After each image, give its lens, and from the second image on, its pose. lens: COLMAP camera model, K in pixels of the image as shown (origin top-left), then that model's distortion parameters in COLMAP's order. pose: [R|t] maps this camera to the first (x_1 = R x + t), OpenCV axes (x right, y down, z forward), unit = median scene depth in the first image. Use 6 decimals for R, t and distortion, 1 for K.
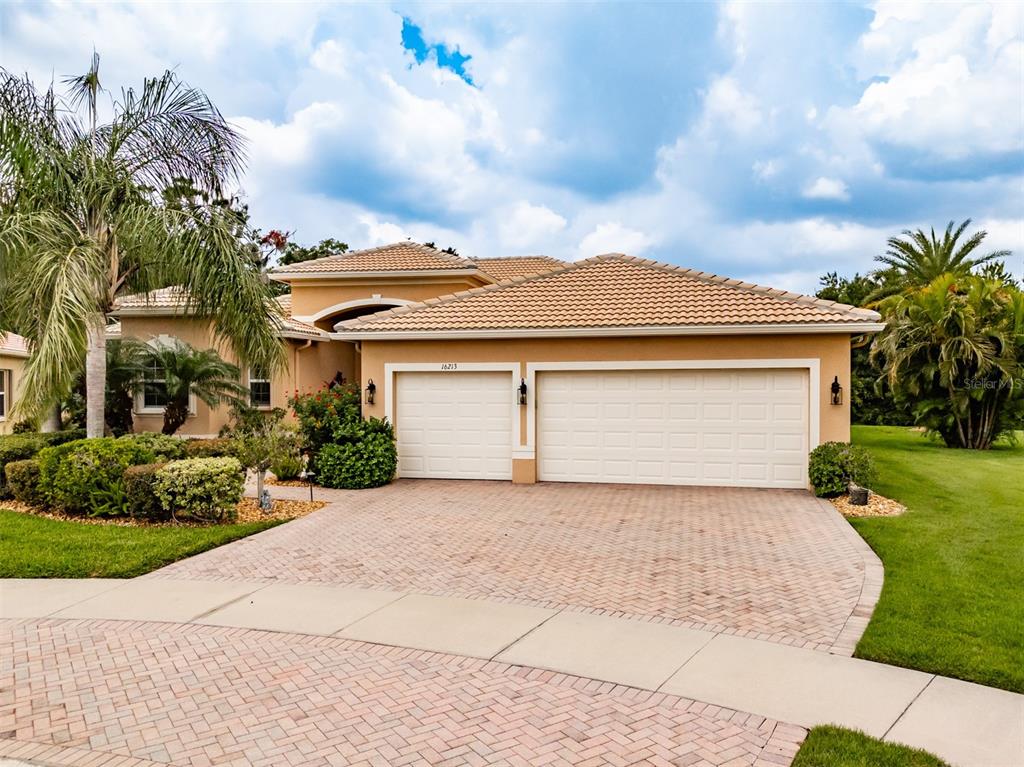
lens RADIAL K [[726.0, 0, 531.5], [0, 726.0, 397.6], [0, 0, 1]] dist [0.035061, -0.001785]
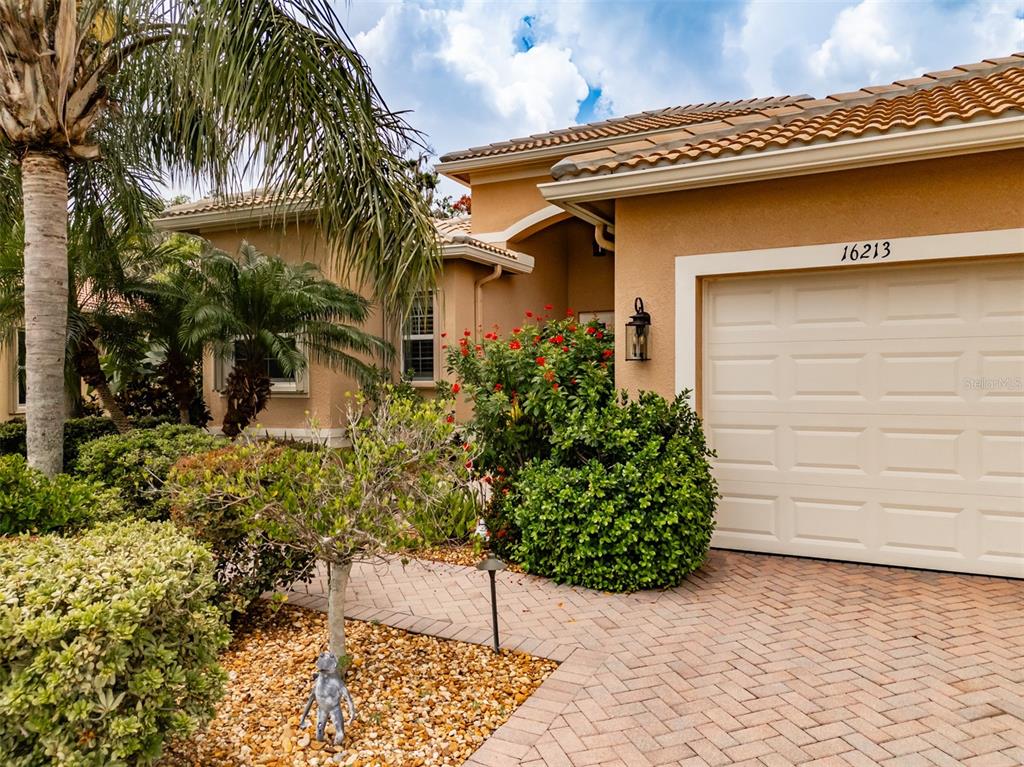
lens RADIAL K [[720.9, 0, 512.0], [0, 720.9, 383.5], [0, 0, 1]] dist [0.001015, -0.001091]
pose [[0.959538, -0.003400, -0.281558, -0.184543], [0.001323, 0.999970, -0.007566, 0.025041], [0.281575, 0.006888, 0.959514, 0.626837]]
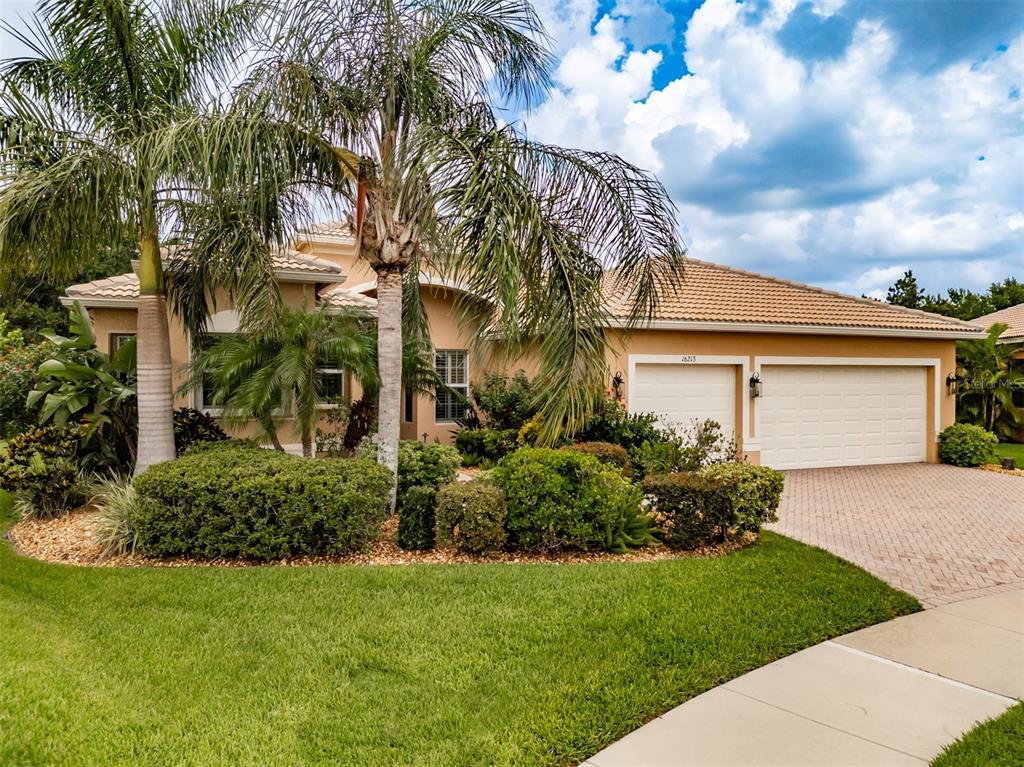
lens RADIAL K [[720.9, 0, 512.0], [0, 720.9, 383.5], [0, 0, 1]] dist [0.001015, -0.001091]
pose [[0.825871, -0.001428, 0.563857, -0.864131], [0.005652, 0.999968, -0.005746, -0.006373], [-0.563830, 0.007932, 0.825853, 0.354113]]
